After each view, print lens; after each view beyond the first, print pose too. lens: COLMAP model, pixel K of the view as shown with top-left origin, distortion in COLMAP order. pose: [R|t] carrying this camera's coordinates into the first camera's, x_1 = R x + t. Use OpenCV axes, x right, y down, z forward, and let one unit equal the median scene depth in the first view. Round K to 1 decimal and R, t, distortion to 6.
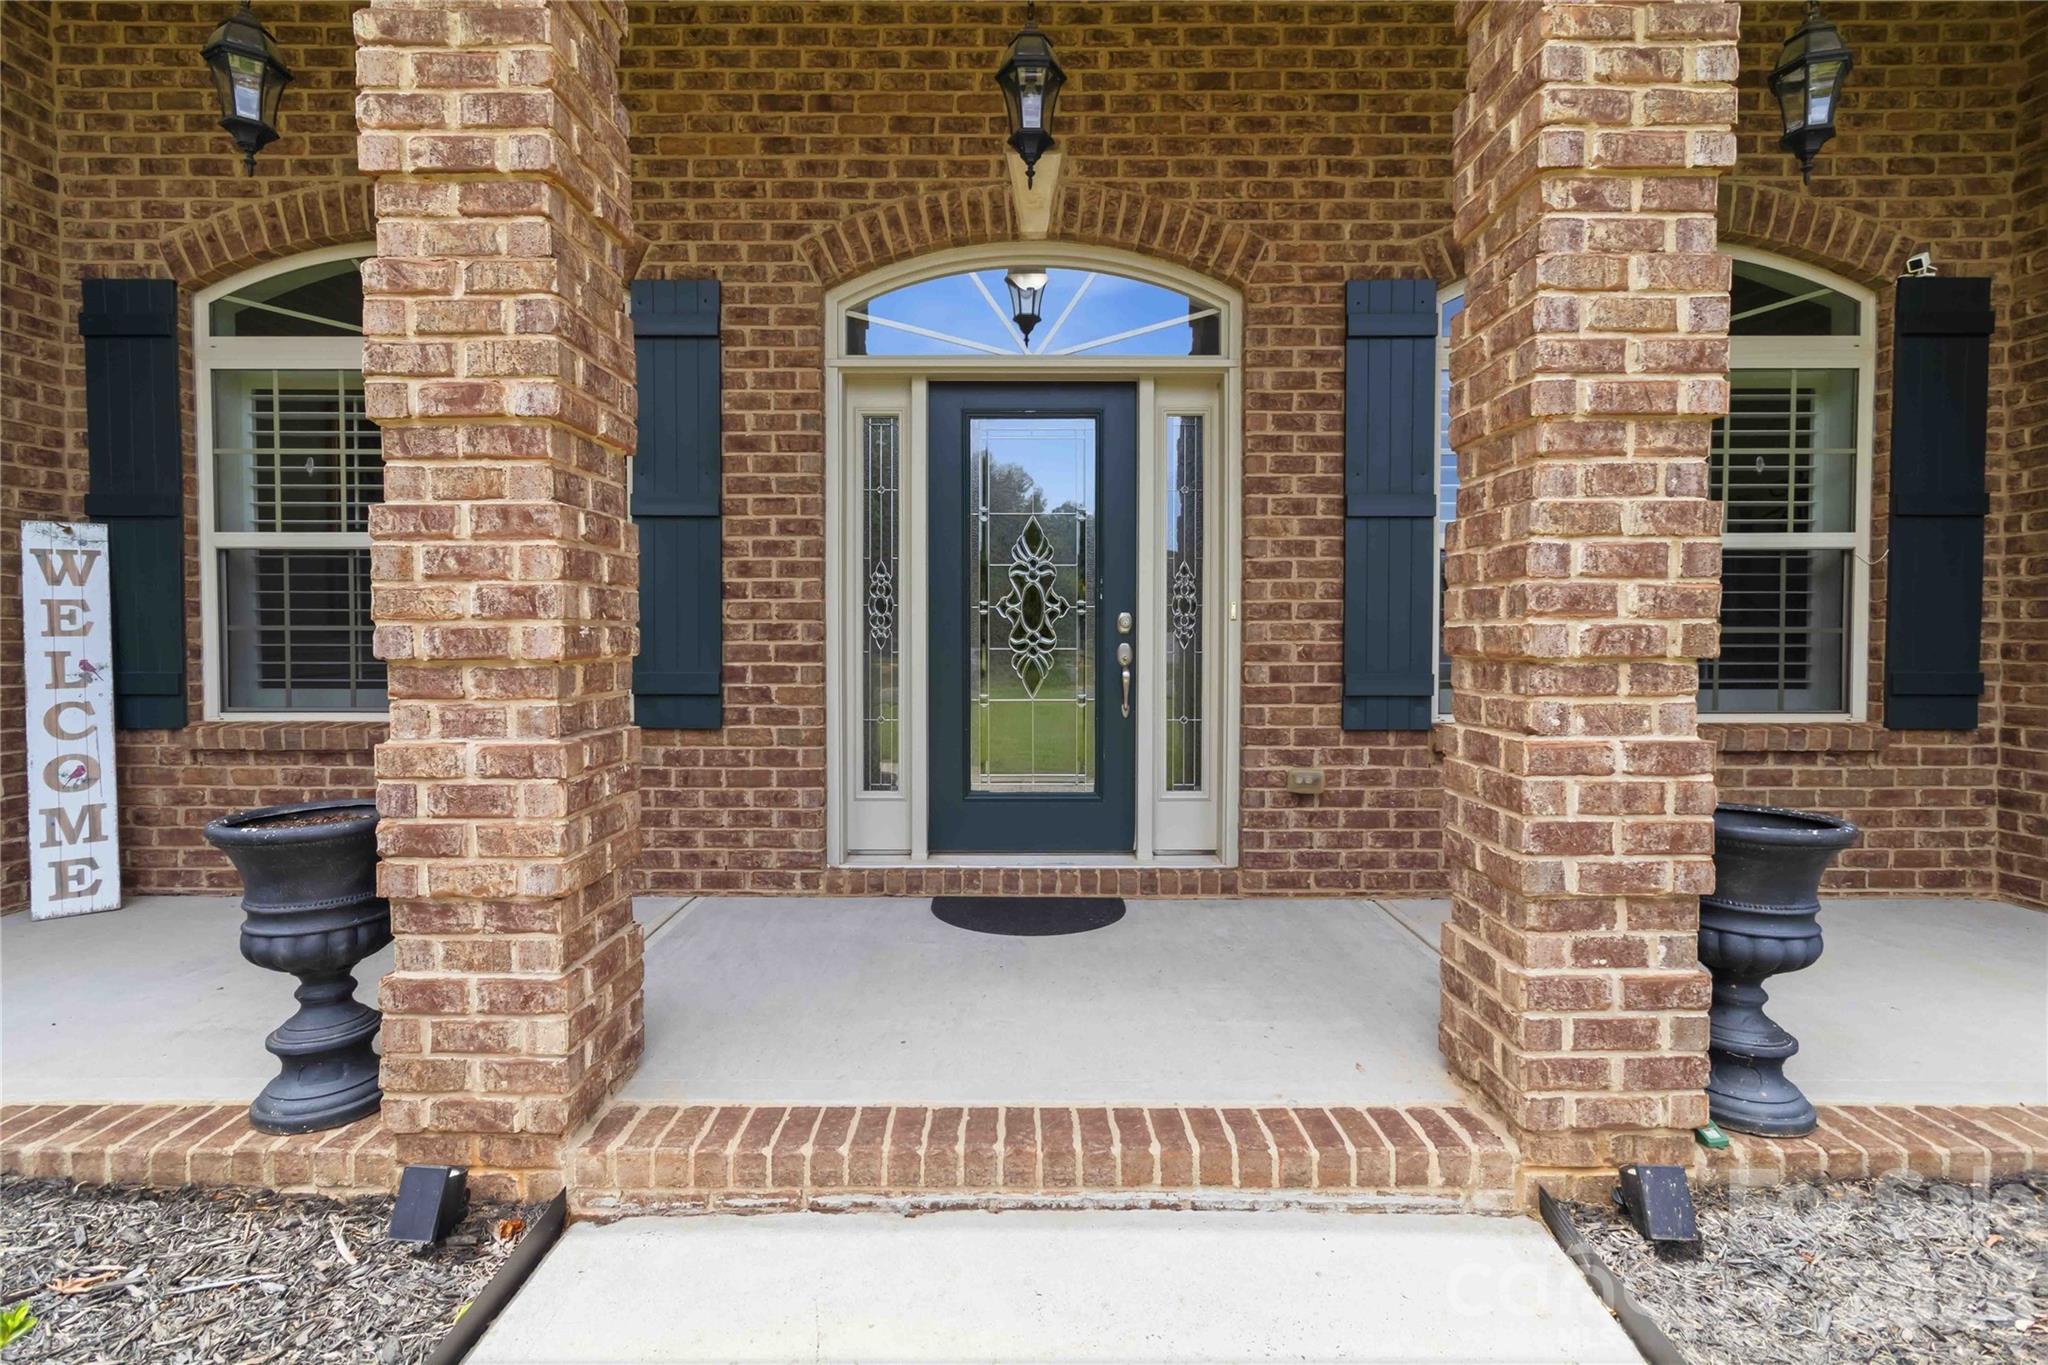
lens RADIAL K [[944.6, 0, 1017.8], [0, 944.6, 650.2], [0, 0, 1]] dist [0.000093, 0.004267]
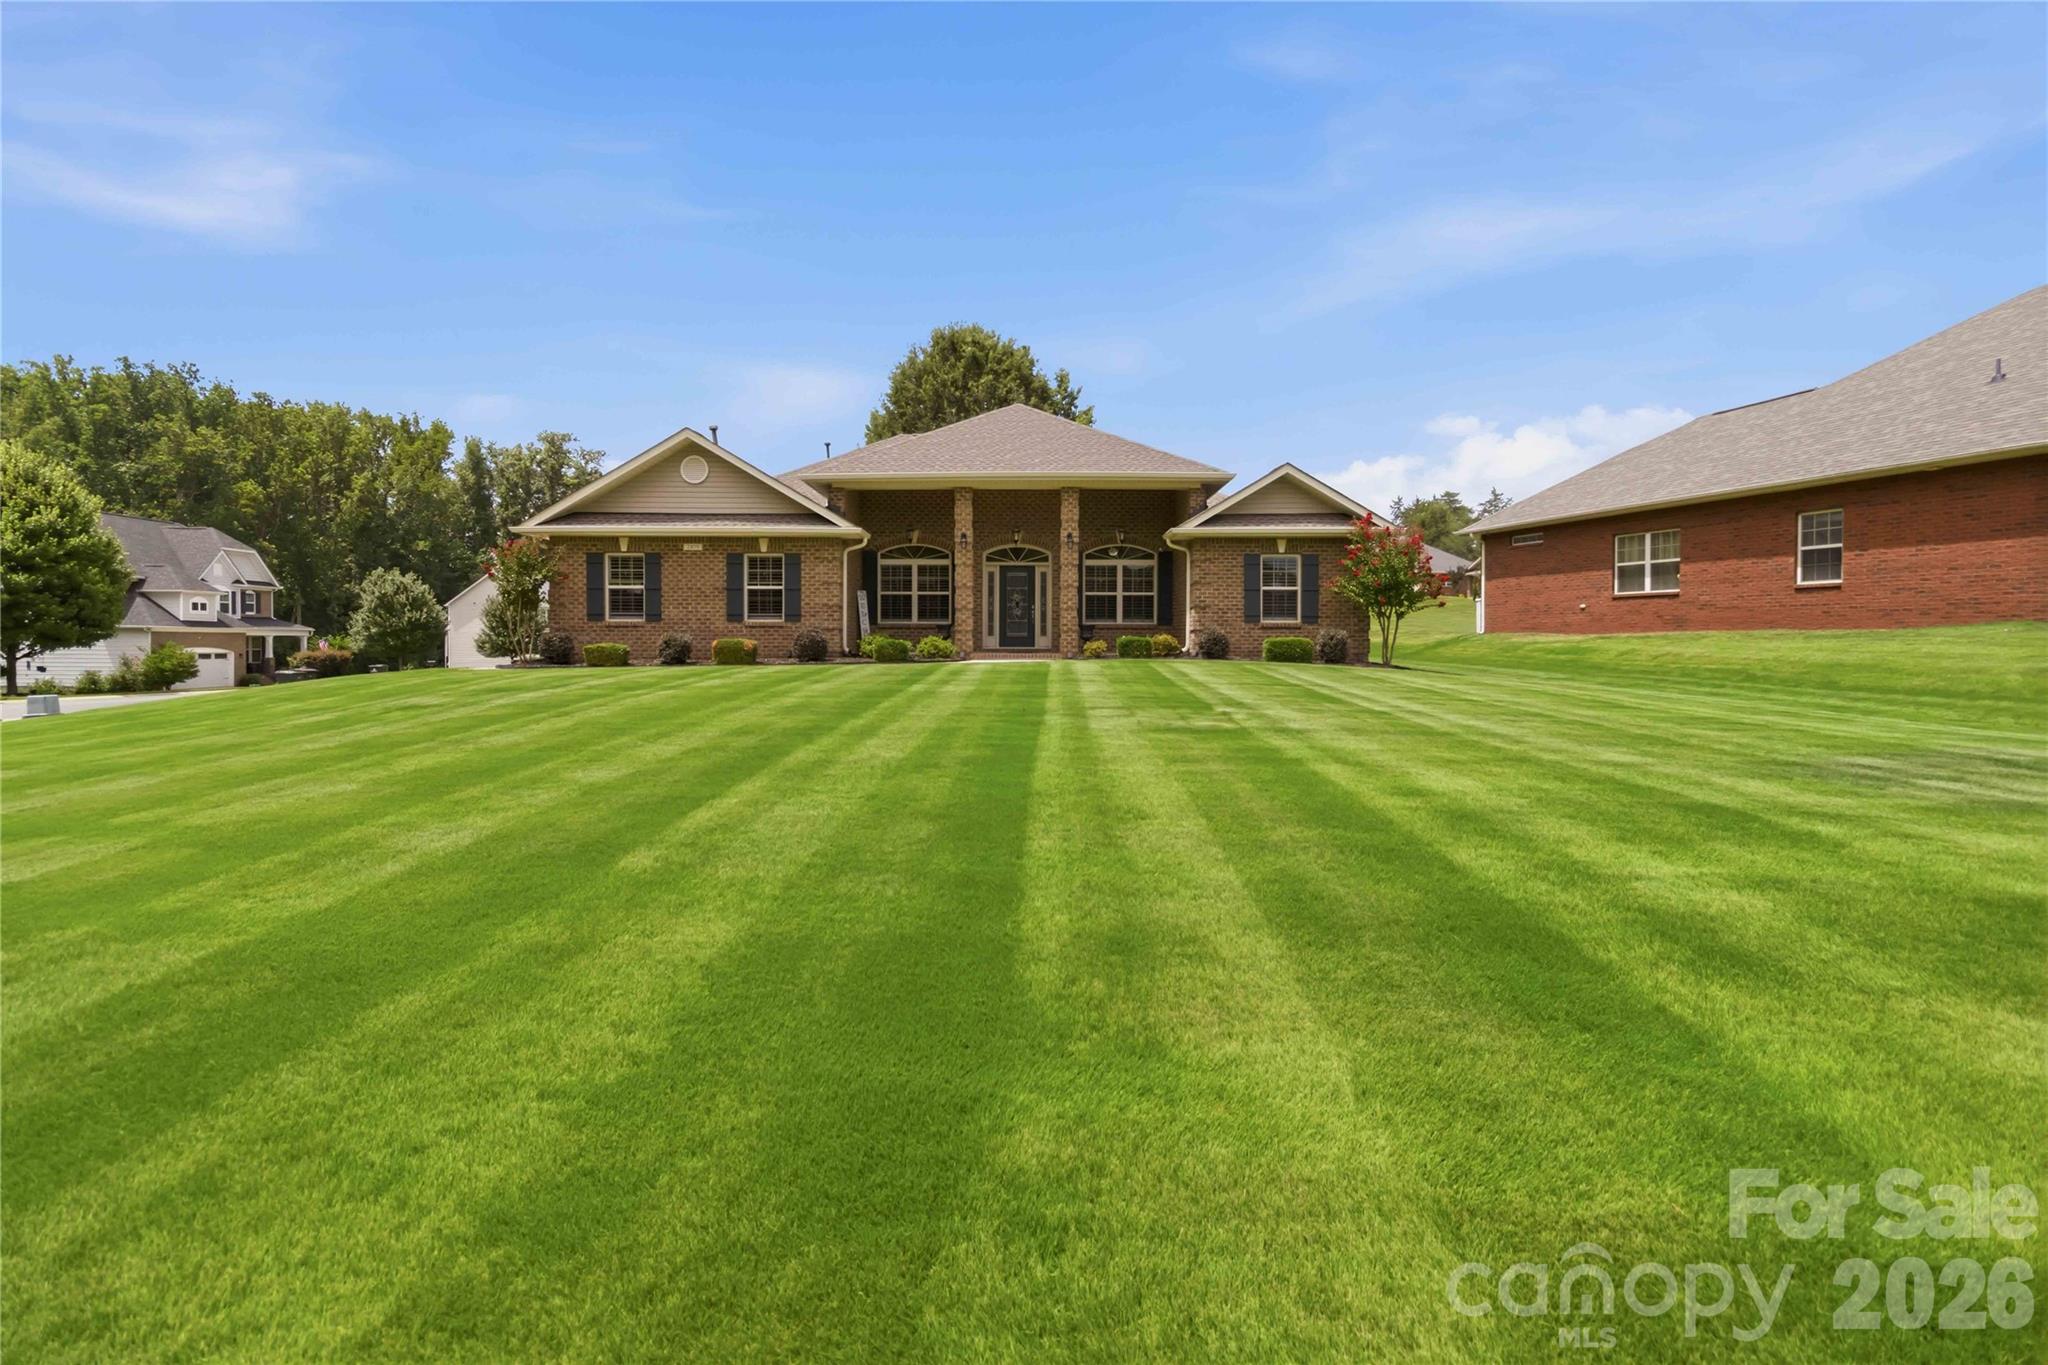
lens RADIAL K [[944.6, 0, 1017.8], [0, 944.6, 650.2], [0, 0, 1]] dist [0.000093, 0.004267]
pose [[0.999996, 0.001827, -0.002318, 0.035028], [-0.001848, 0.999955, -0.009305, 0.307240], [0.002300, 0.009309, 0.999954, -5.102386]]
